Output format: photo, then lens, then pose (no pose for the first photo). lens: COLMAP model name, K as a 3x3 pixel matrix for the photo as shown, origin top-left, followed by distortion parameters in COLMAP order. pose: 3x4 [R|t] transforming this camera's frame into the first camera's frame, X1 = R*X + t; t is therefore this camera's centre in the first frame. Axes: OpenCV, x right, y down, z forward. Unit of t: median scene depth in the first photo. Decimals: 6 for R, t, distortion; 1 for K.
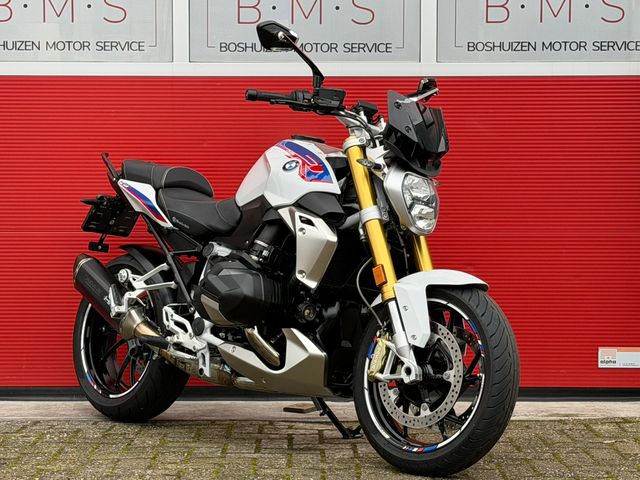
lens RADIAL K [[1618.0, 0, 319.4], [0, 1618.0, 252.6], [0, 0, 1]] dist [0.133345, 0.419532]
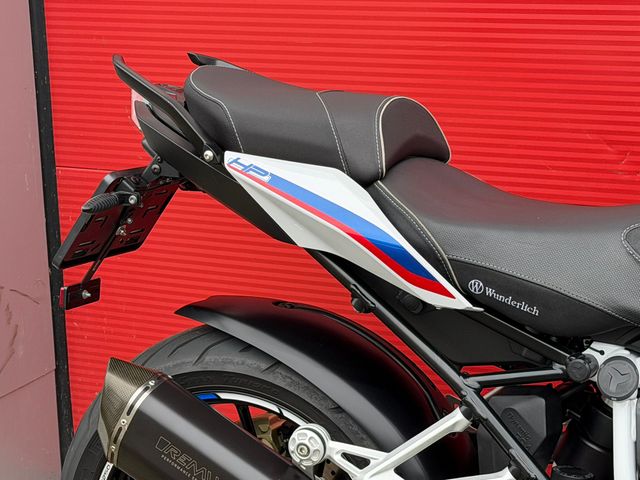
lens RADIAL K [[1618.0, 0, 319.4], [0, 1618.0, 252.6], [0, 0, 1]] dist [0.133345, 0.419532]
pose [[0.921188, -0.148724, 0.359575, -0.266538], [0.055374, 0.964775, 0.257181, -0.128807], [-0.385159, -0.217001, 0.896975, 0.786180]]
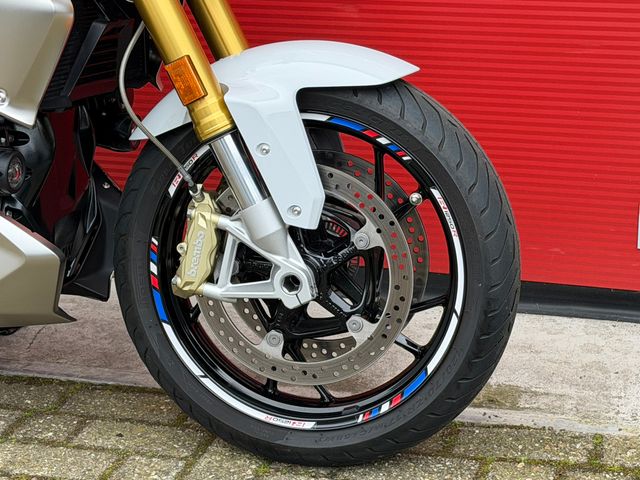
lens RADIAL K [[1618.0, 0, 319.4], [0, 1618.0, 252.6], [0, 0, 1]] dist [0.133345, 0.419532]
pose [[0.857131, -0.223290, 0.464185, -0.144412], [0.053807, 0.935041, 0.350432, -0.092790], [-0.512280, -0.275390, 0.813468, 0.578473]]
